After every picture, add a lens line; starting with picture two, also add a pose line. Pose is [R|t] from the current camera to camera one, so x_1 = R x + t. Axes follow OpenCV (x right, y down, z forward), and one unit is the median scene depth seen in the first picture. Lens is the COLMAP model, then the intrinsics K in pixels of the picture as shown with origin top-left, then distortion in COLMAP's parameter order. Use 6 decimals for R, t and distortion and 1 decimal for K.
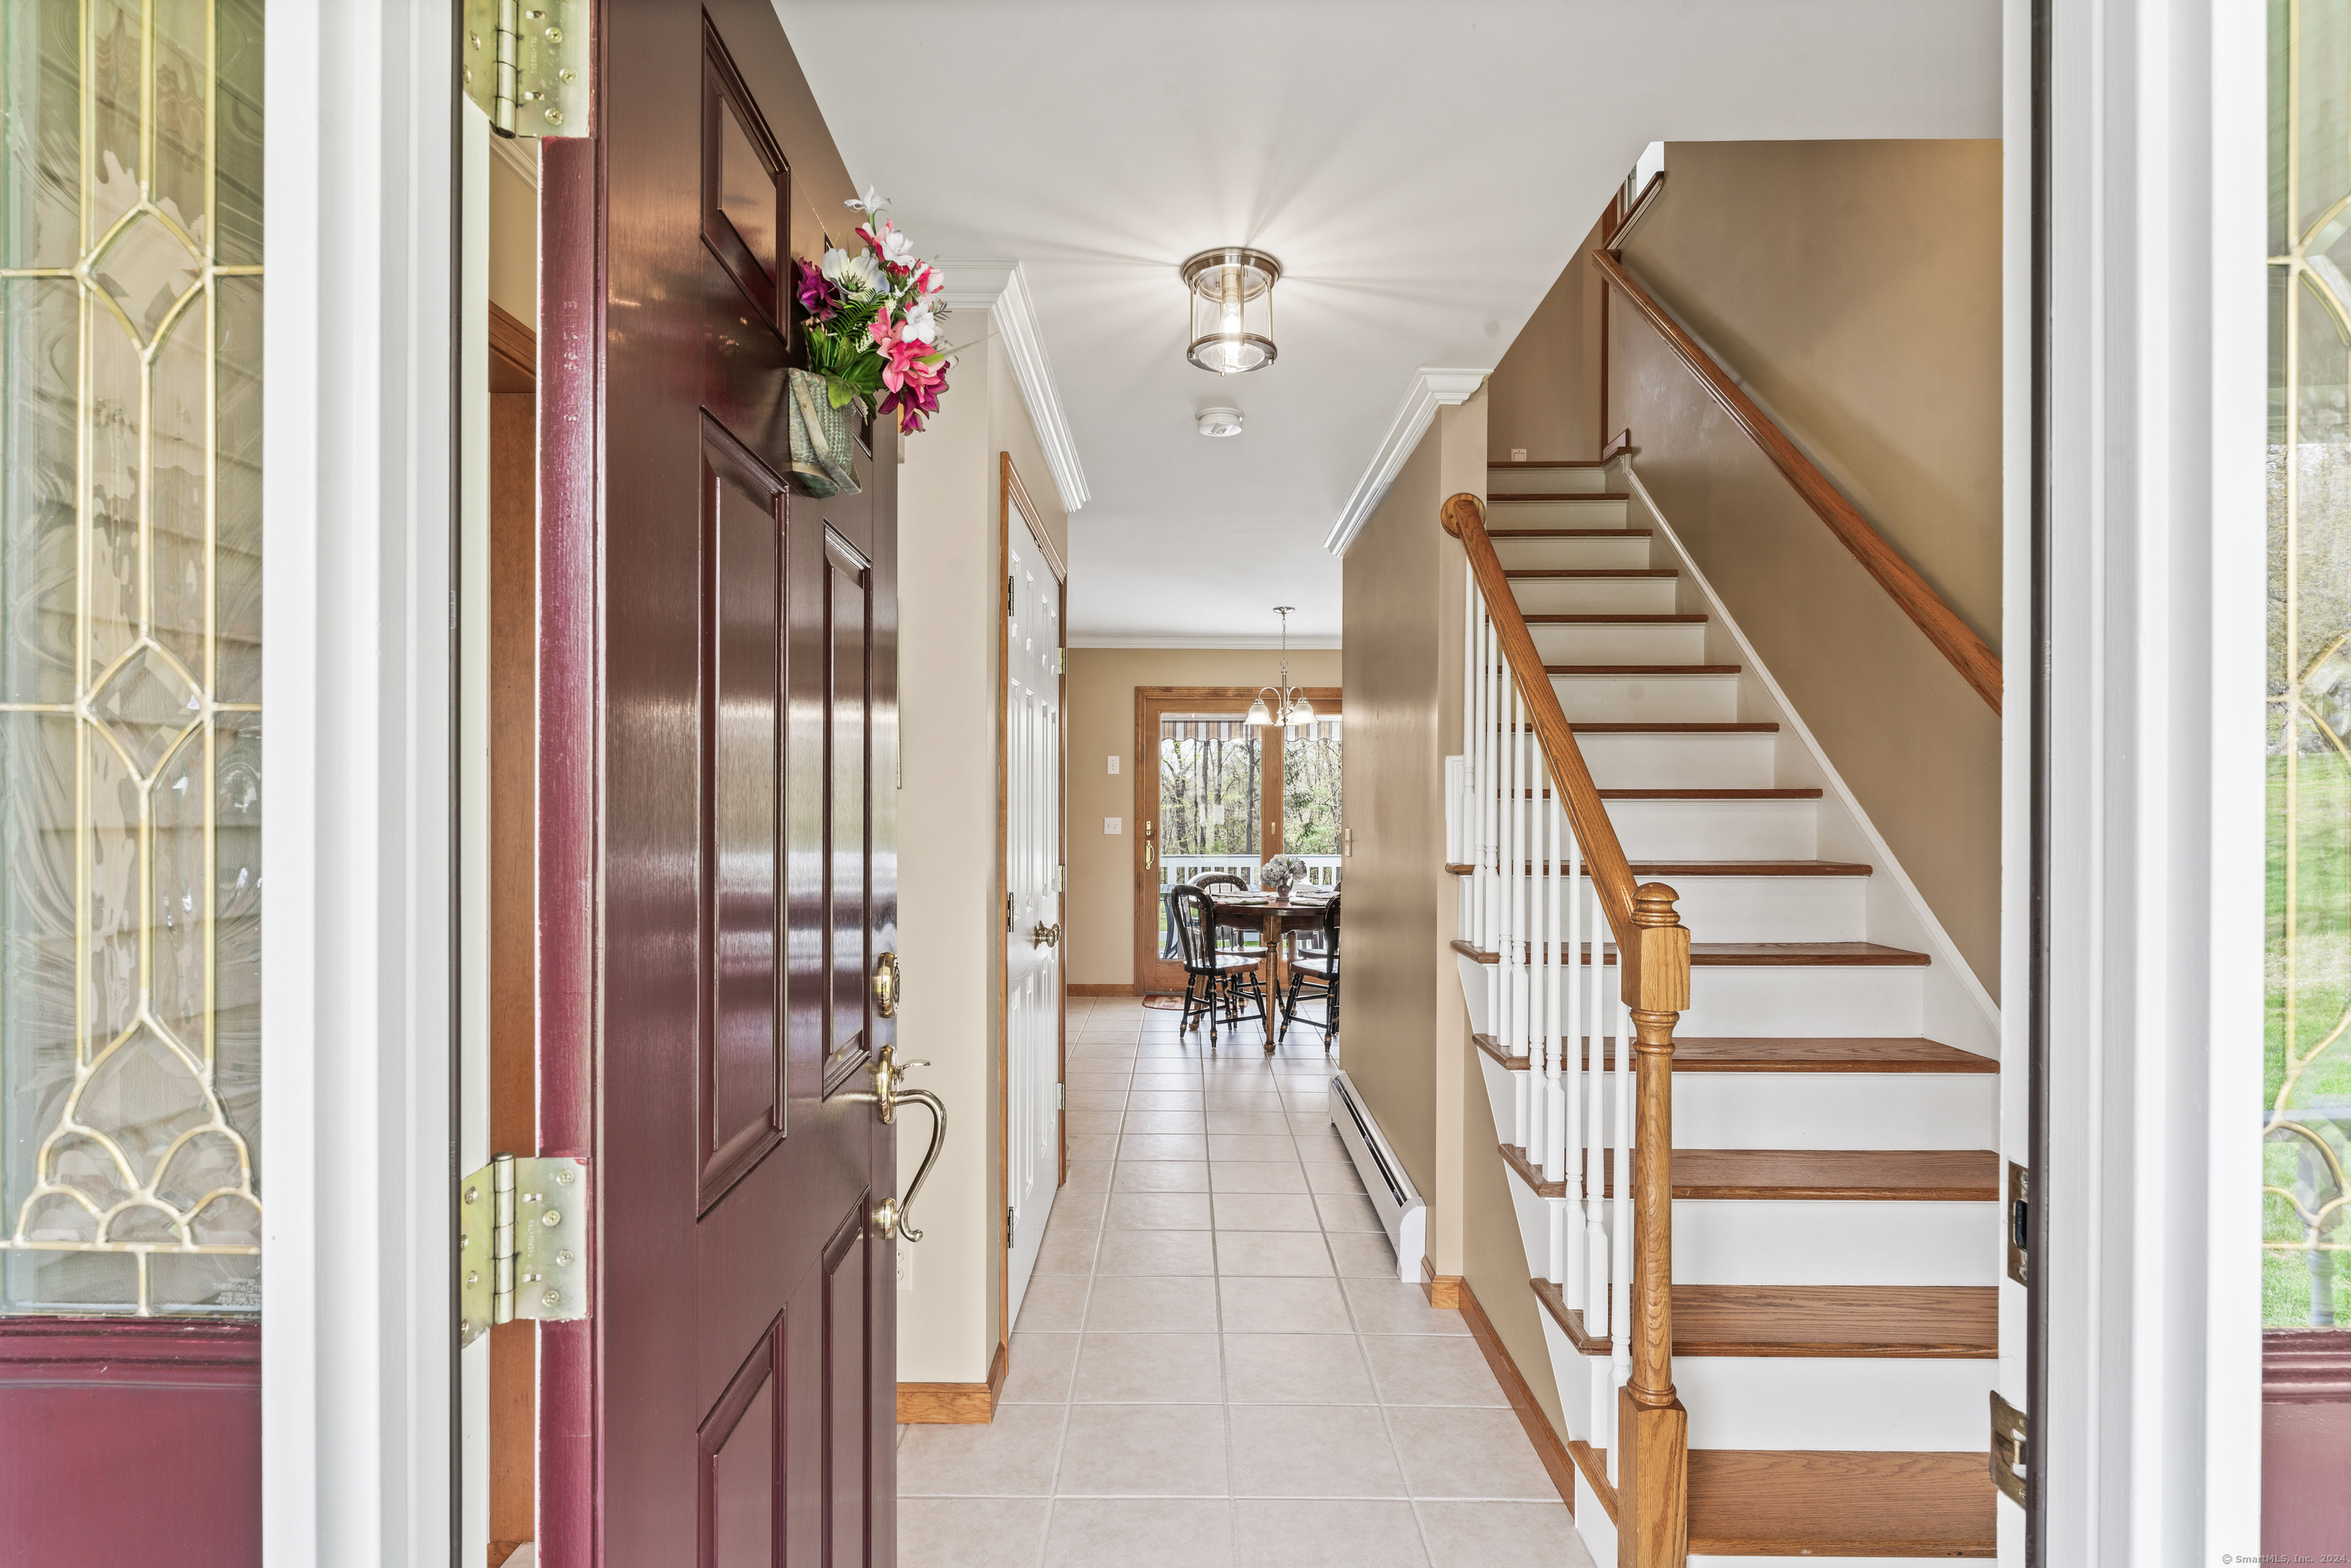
lens RADIAL K [[1182.0, 0, 1169.4], [0, 1182.0, 803.7], [0, 0, 1]] dist [-0.000161, -0.000017]
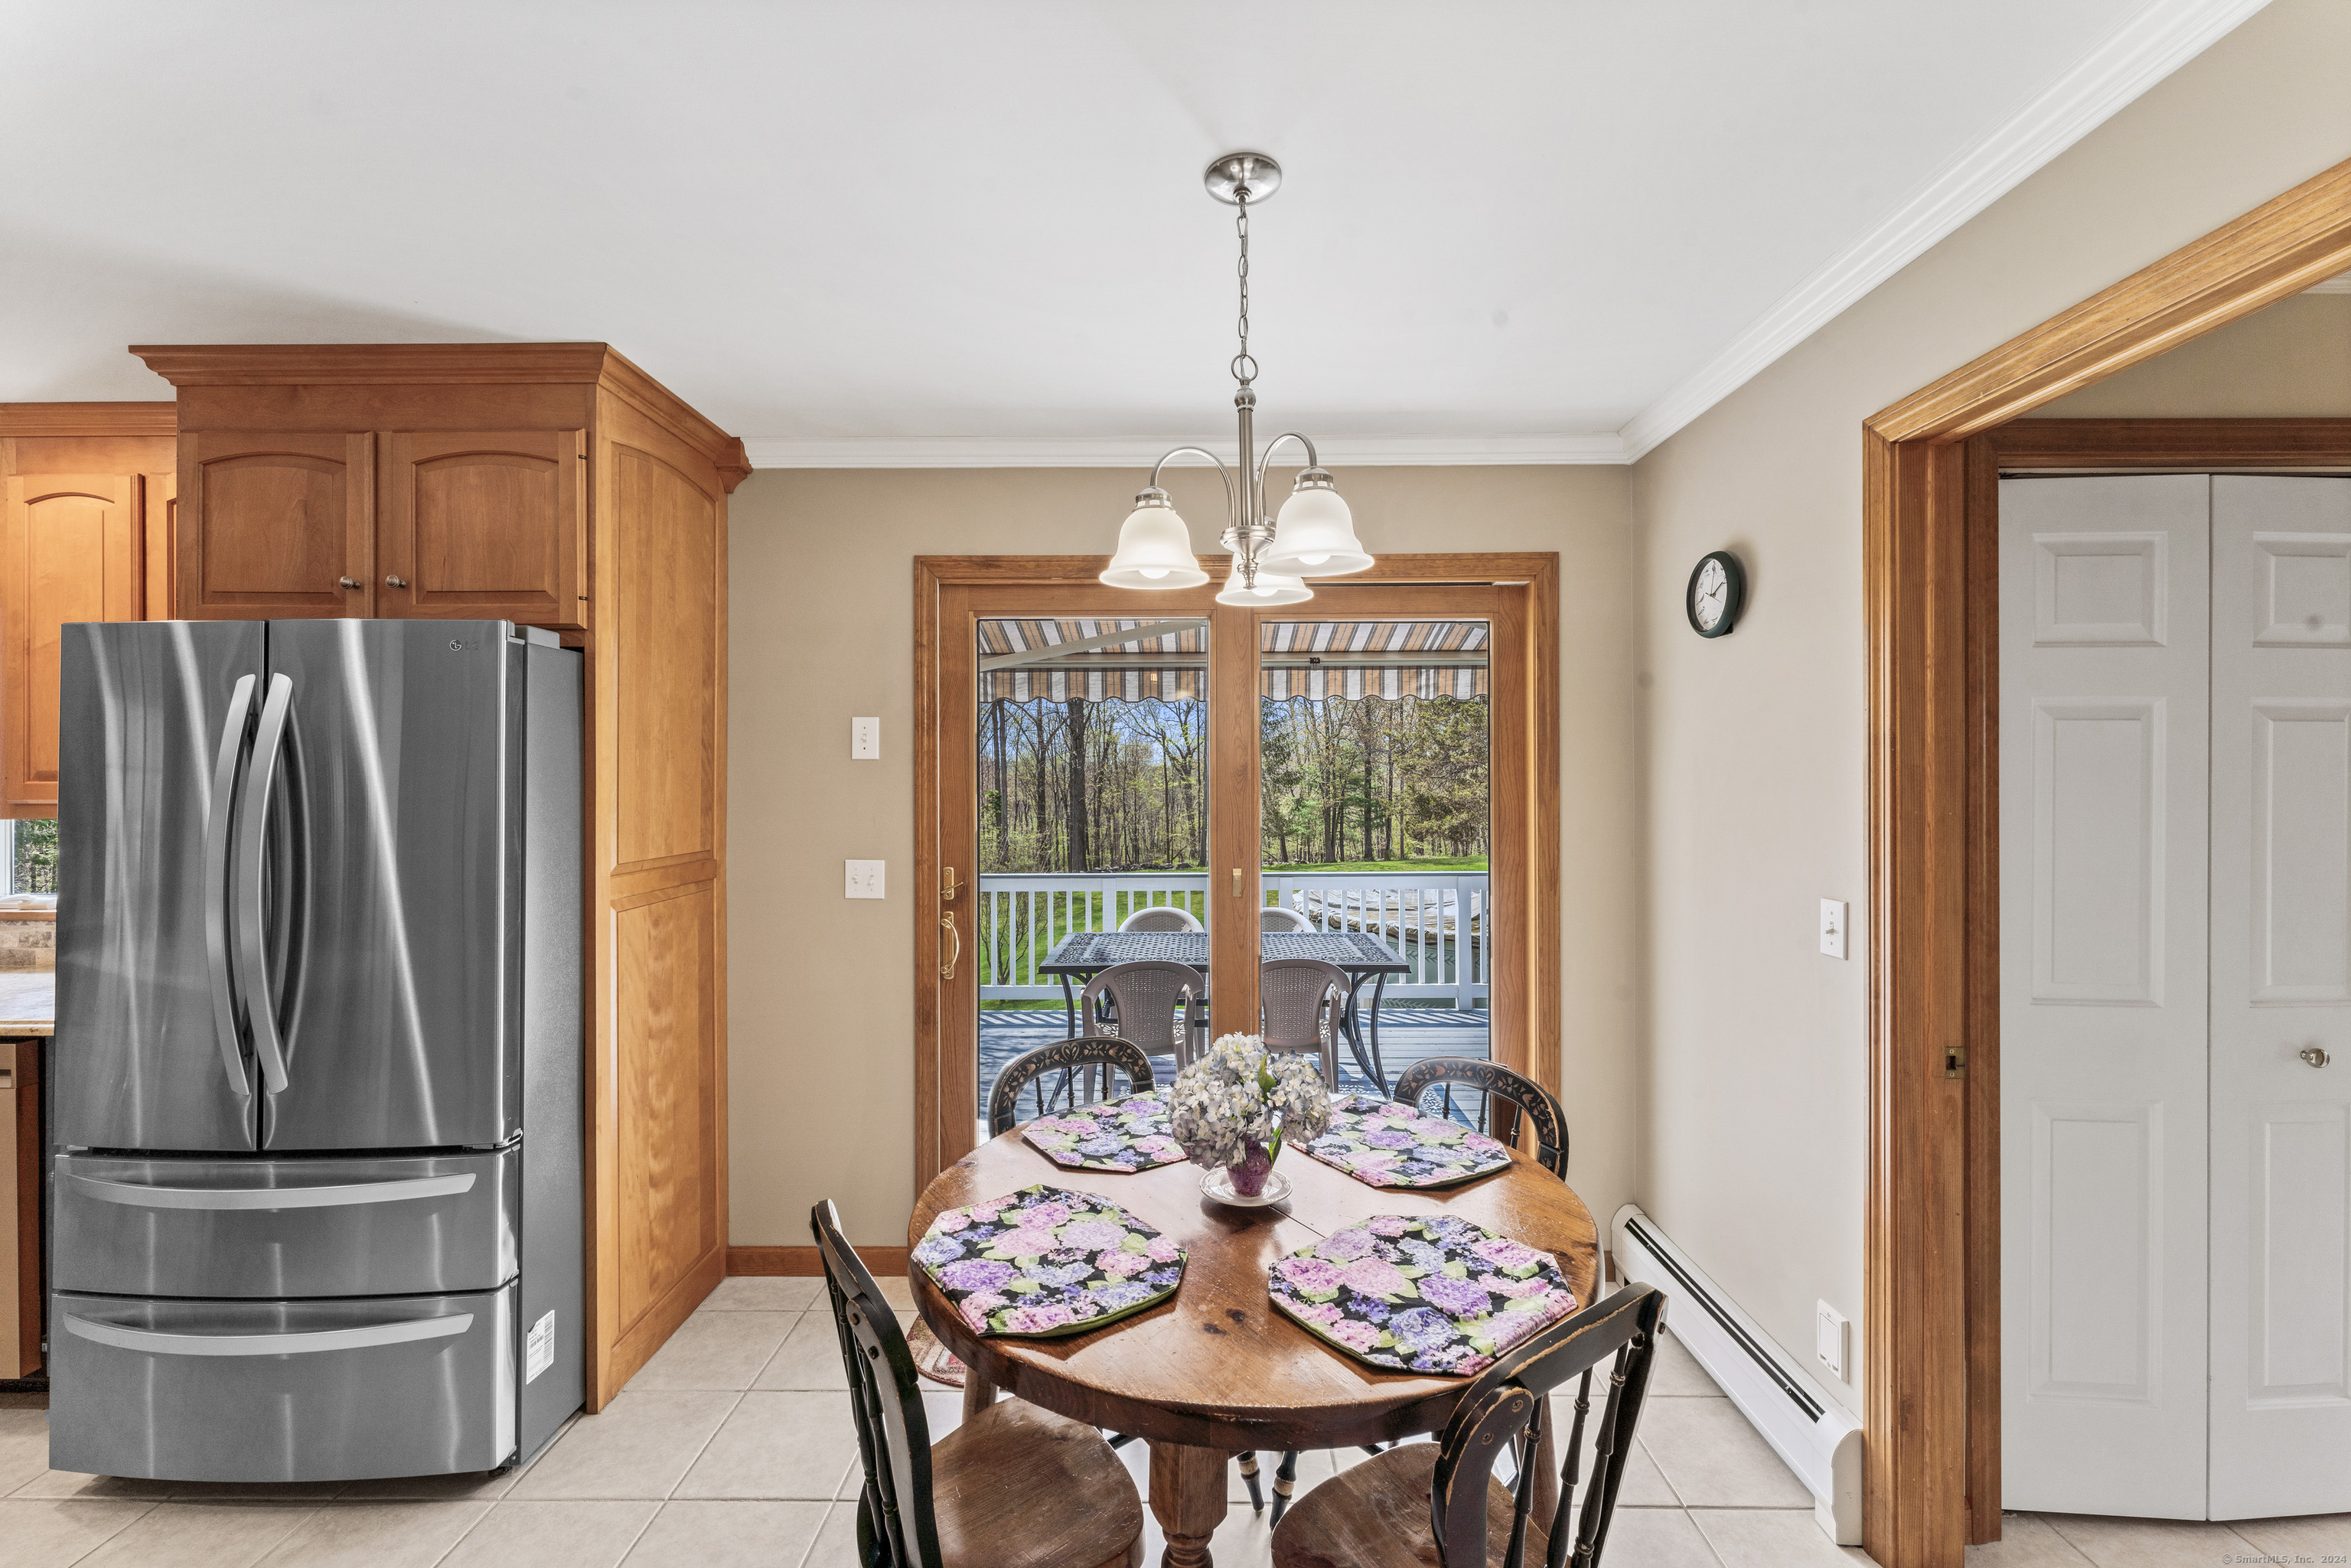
lens RADIAL K [[946.1, 0, 1175.5], [0, 946.1, 784.0], [0, 0, 1]] dist [0.004873, 0.000013]
pose [[0.999947, -0.003455, -0.009665, 0.081997], [0.003502, 0.999982, 0.004853, -0.020559], [0.009648, -0.004887, 0.999942, 0.779917]]
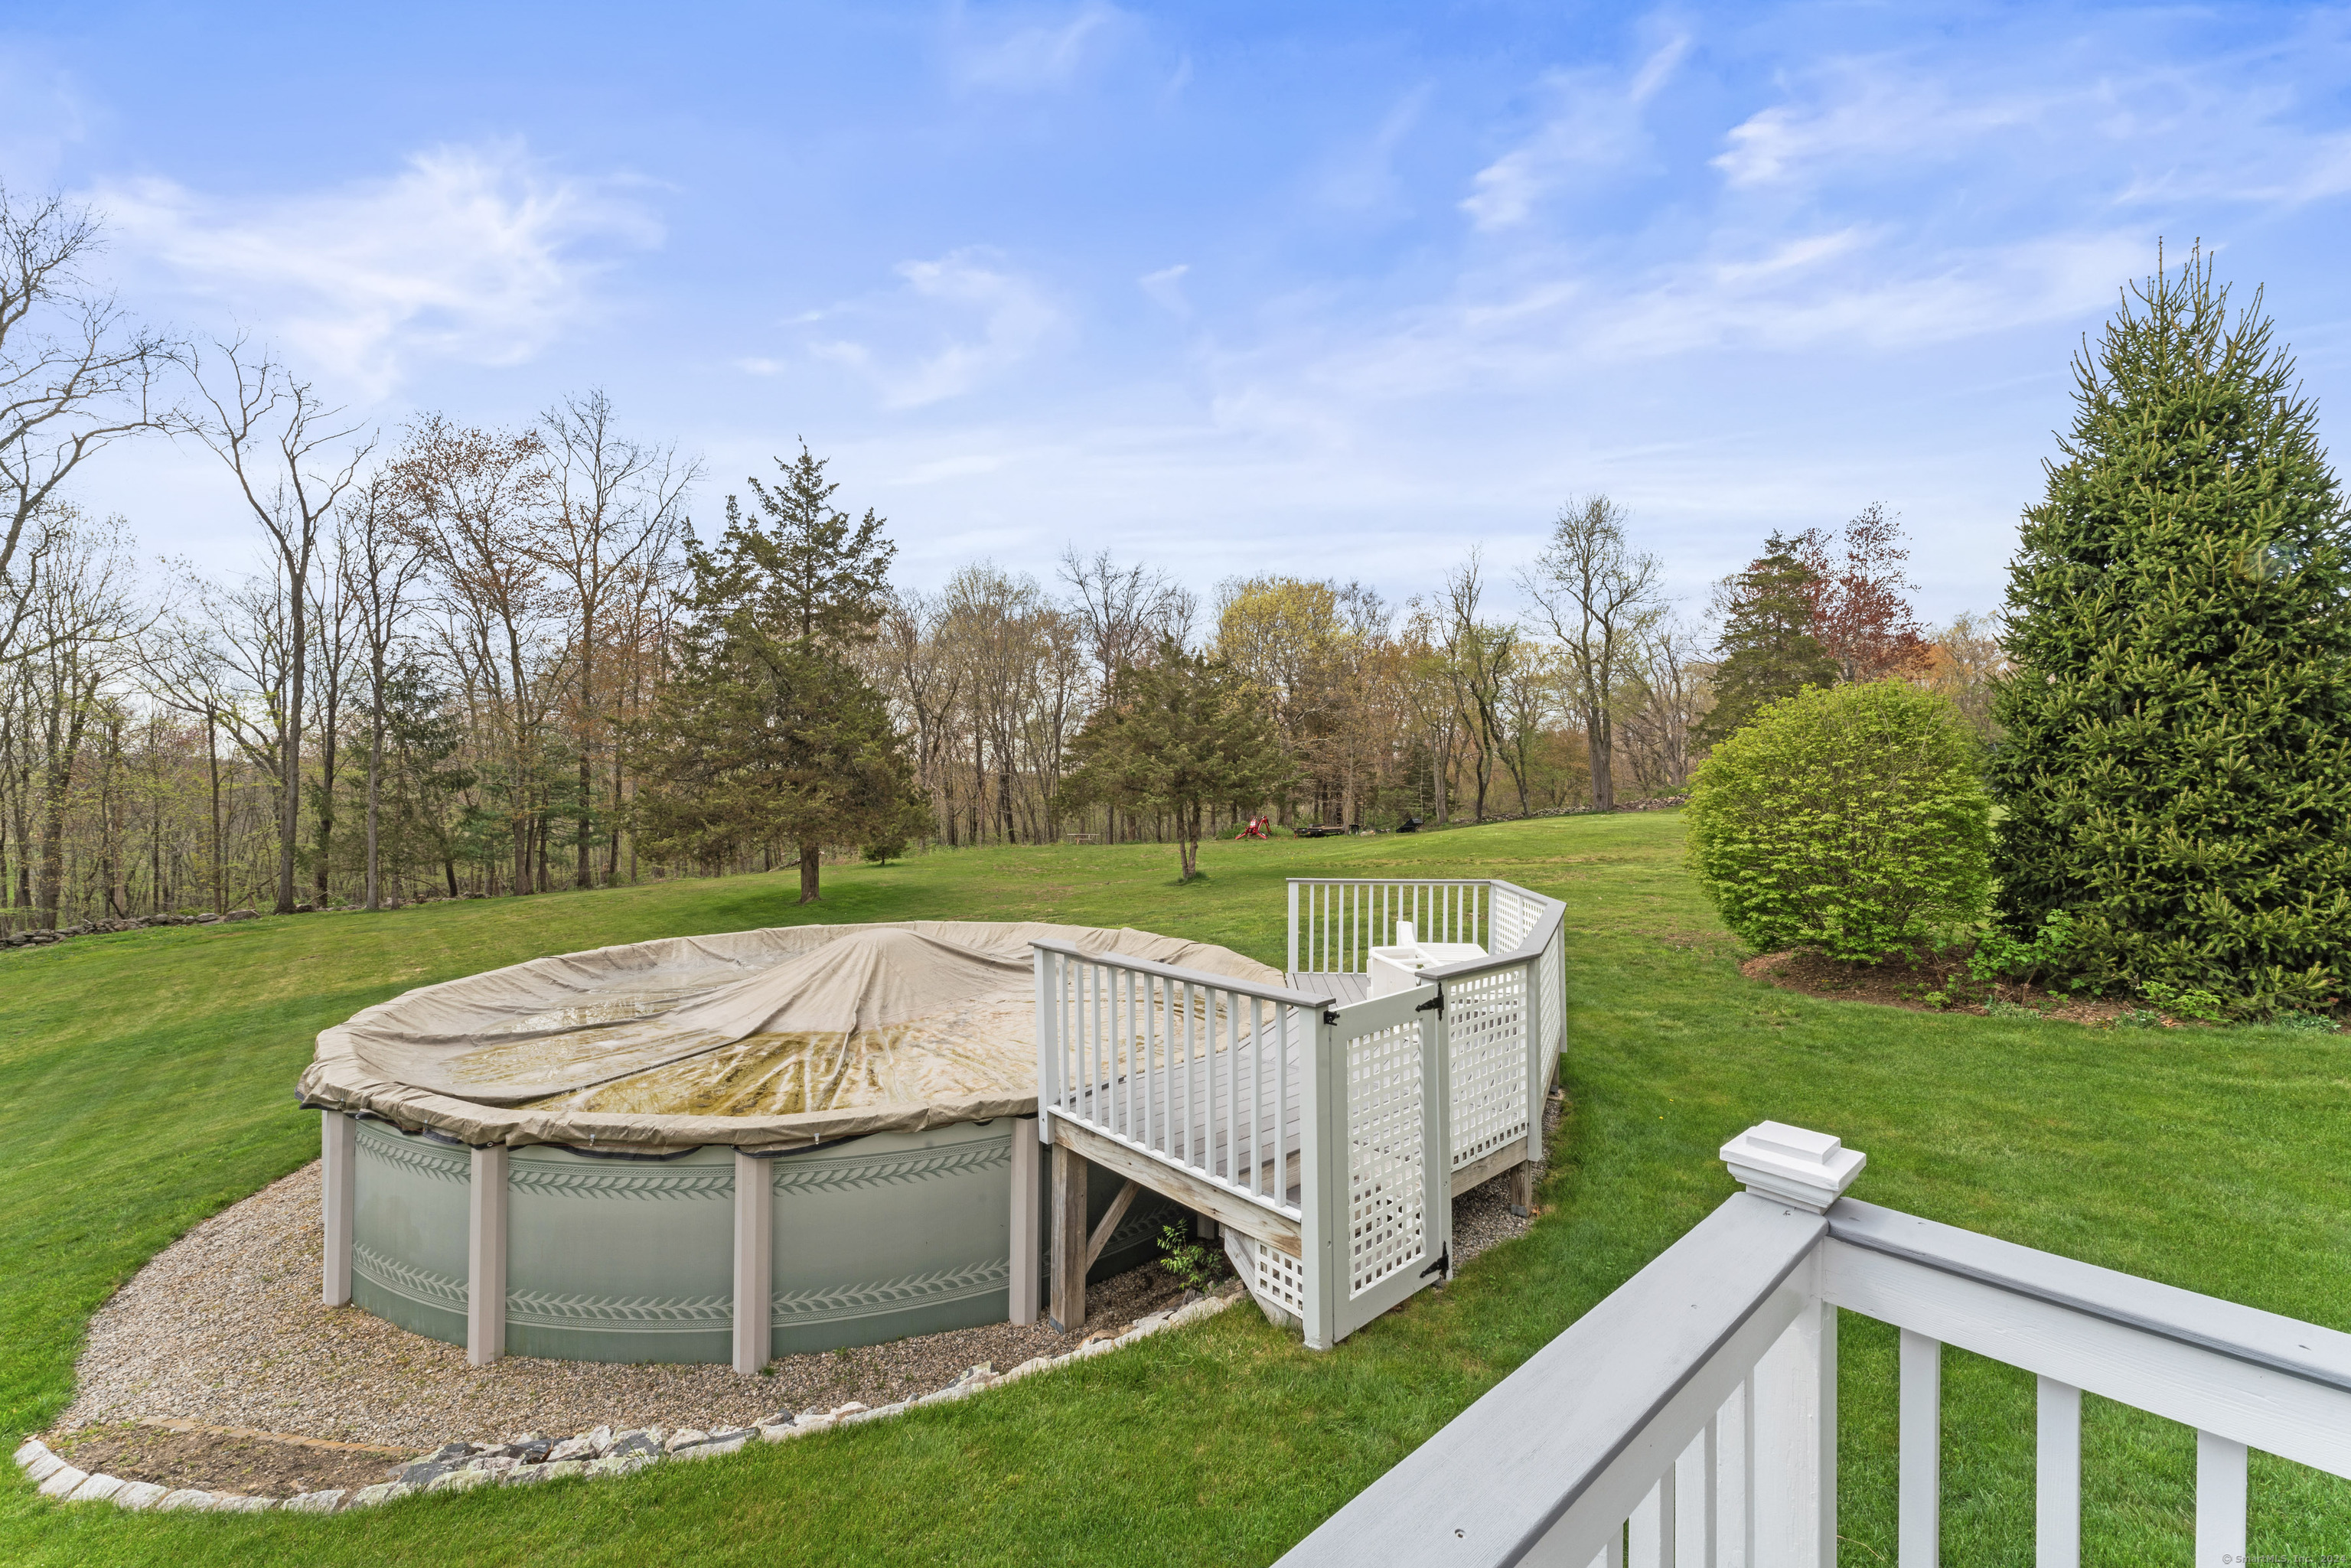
lens RADIAL K [[946.1, 0, 1175.5], [0, 946.1, 784.0], [0, 0, 1]] dist [0.004873, 0.000013]
pose [[0.738890, 0.009301, 0.673762, 0.322562], [-0.008179, 0.999955, -0.004834, -0.005078], [-0.673777, -0.001939, 0.738932, 1.684909]]
